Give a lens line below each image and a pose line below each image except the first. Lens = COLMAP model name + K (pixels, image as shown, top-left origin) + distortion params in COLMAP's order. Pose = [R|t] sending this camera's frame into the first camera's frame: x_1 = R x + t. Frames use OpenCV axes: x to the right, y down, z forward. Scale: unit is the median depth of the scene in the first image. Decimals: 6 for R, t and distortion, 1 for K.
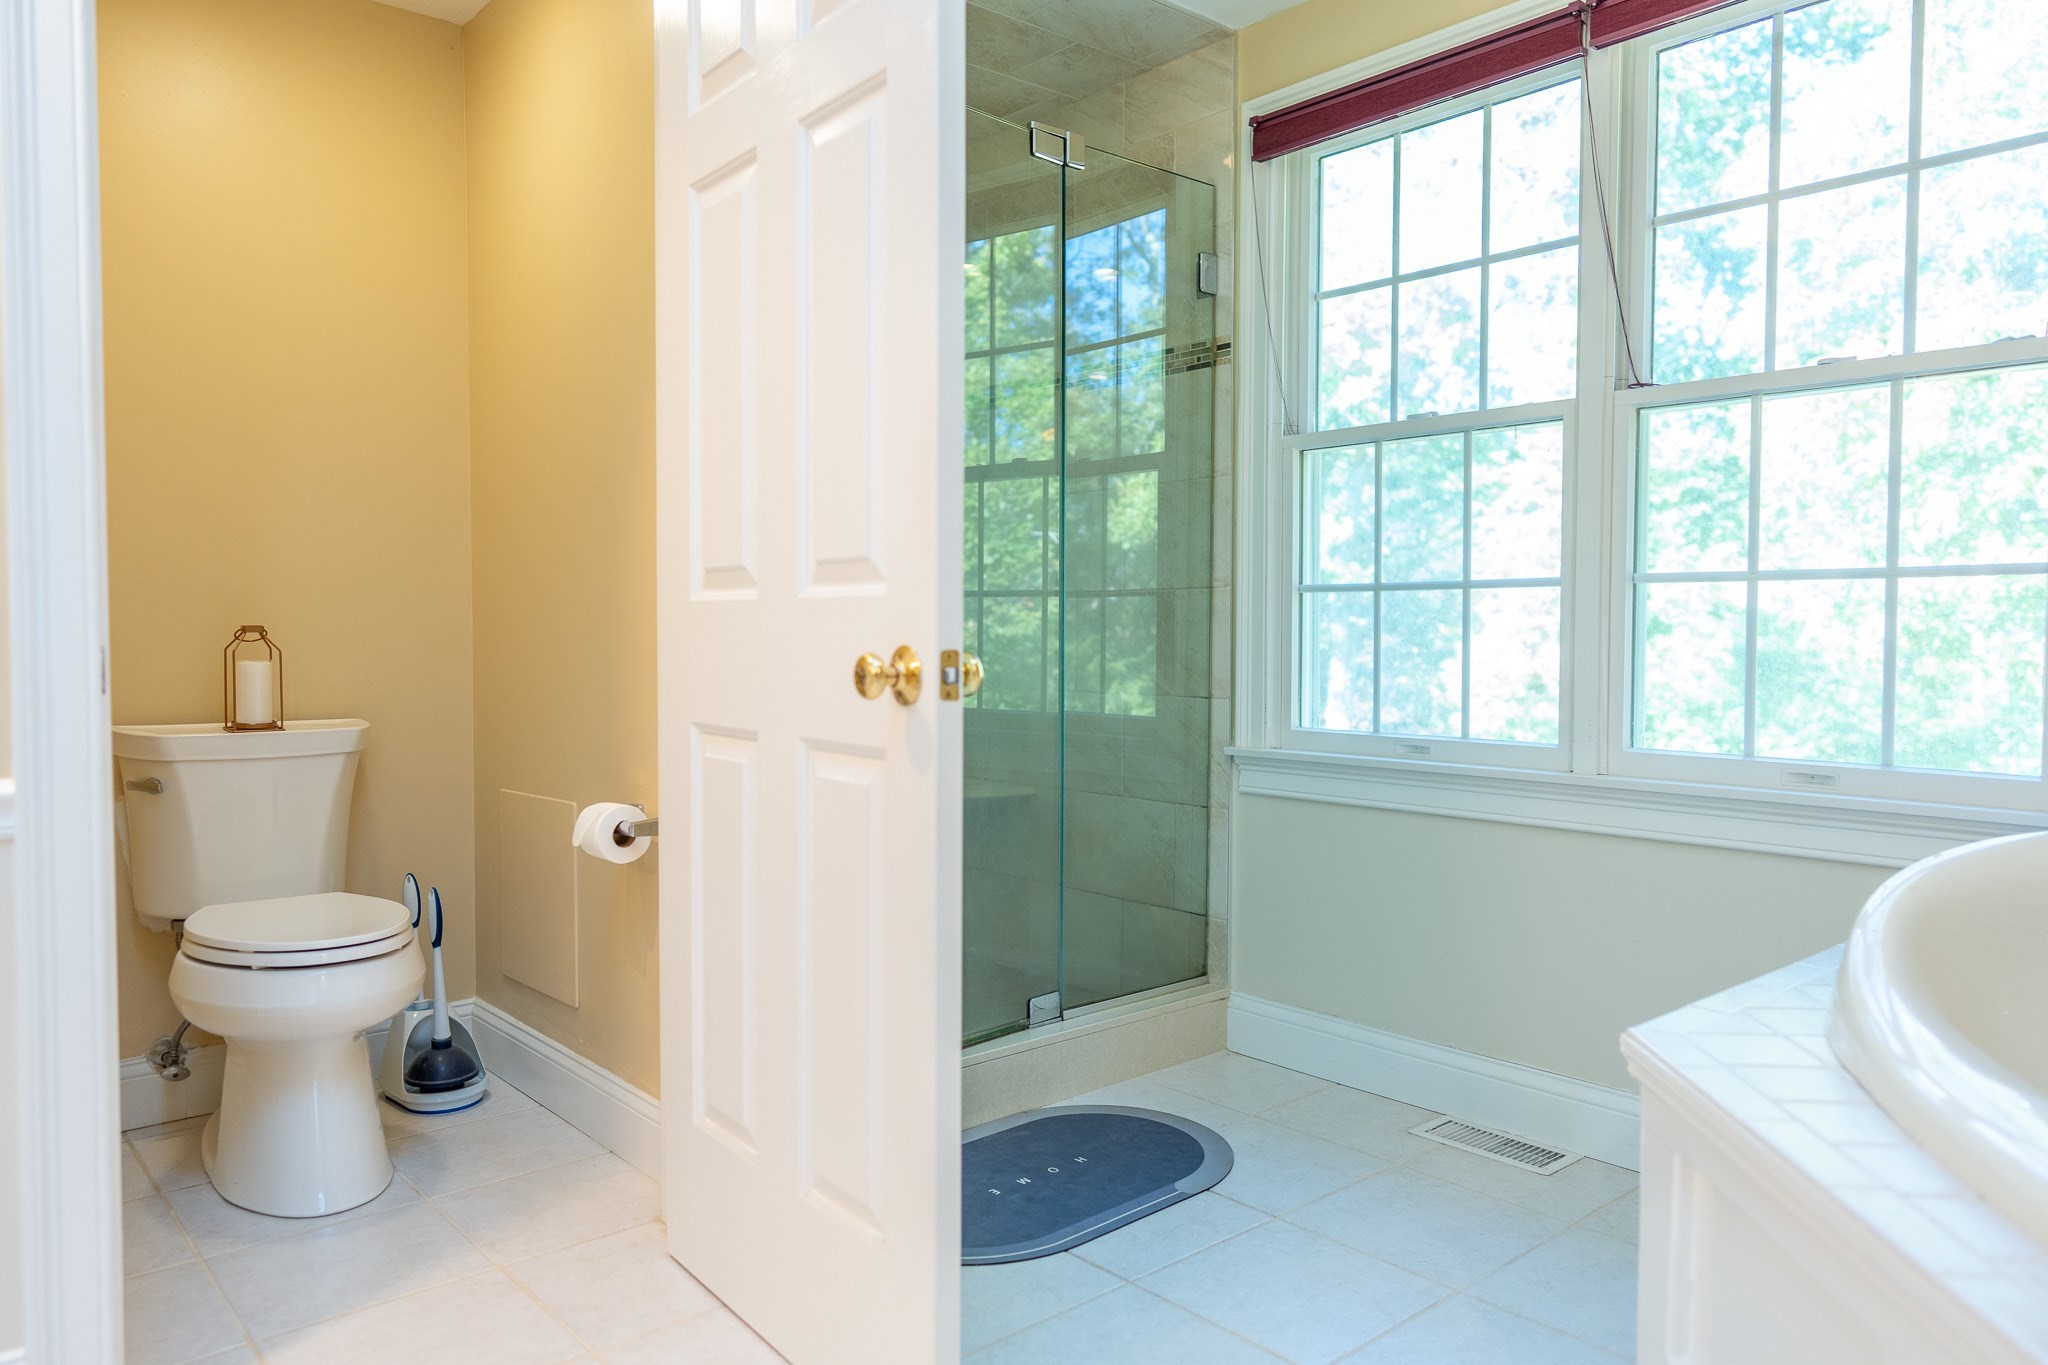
lens RADIAL K [[1372.0, 0, 1024.0], [0, 1372.0, 682.5], [0, 0, 1]] dist [0.029689, 0.001378]
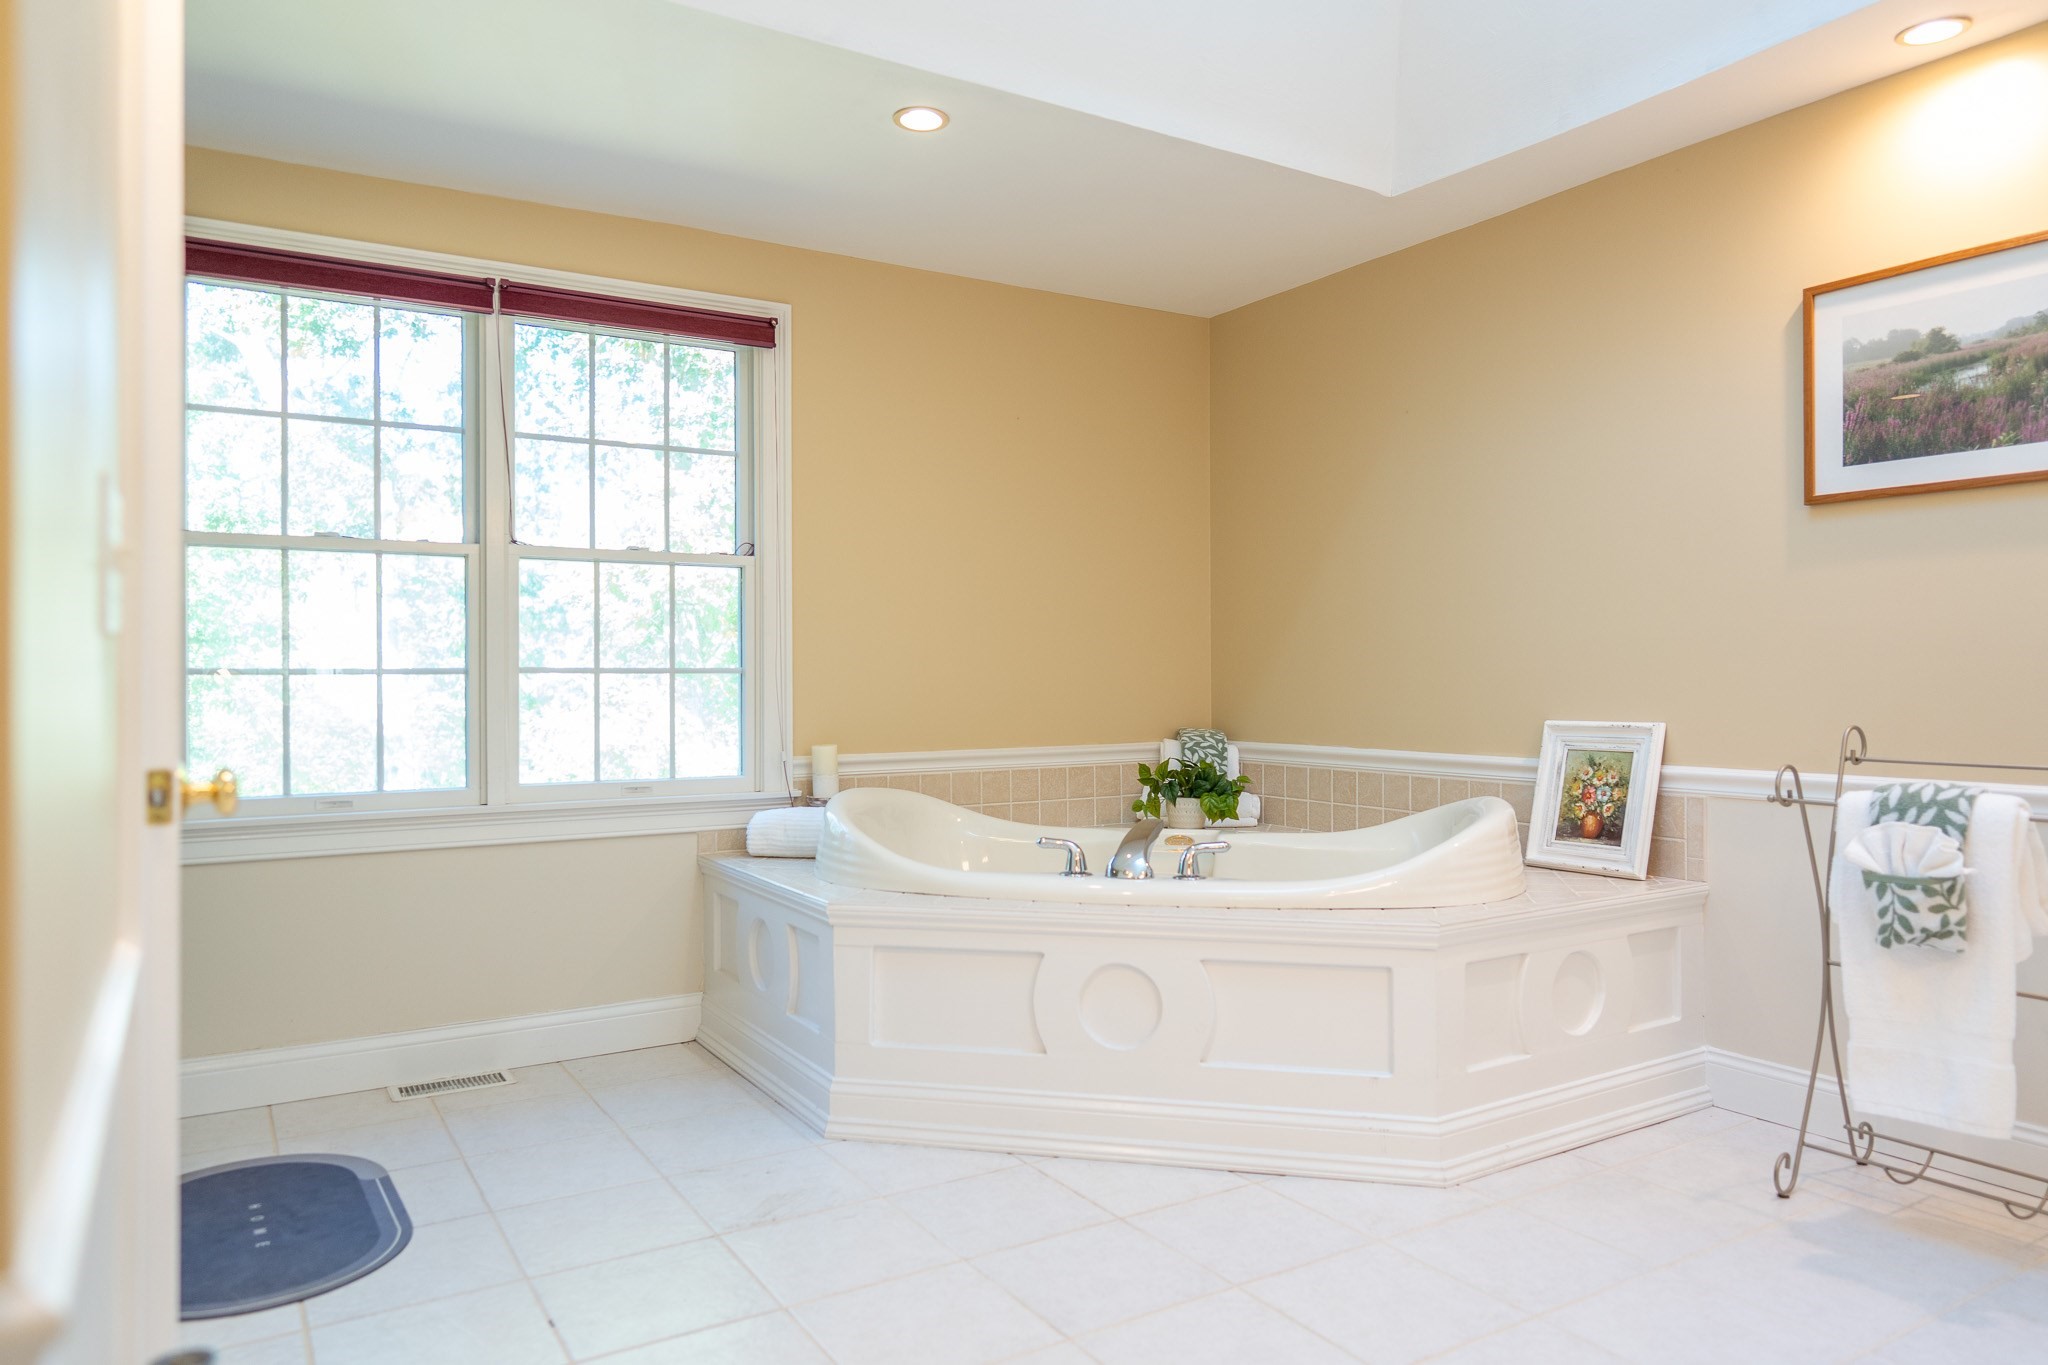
lens RADIAL K [[1372.0, 0, 1024.0], [0, 1372.0, 682.5], [0, 0, 1]] dist [0.029689, 0.001378]
pose [[0.159999, -0.002215, 0.987115, -0.809052], [0.031259, 0.999507, -0.002824, -0.037039], [-0.986622, 0.031308, 0.159990, 0.185500]]
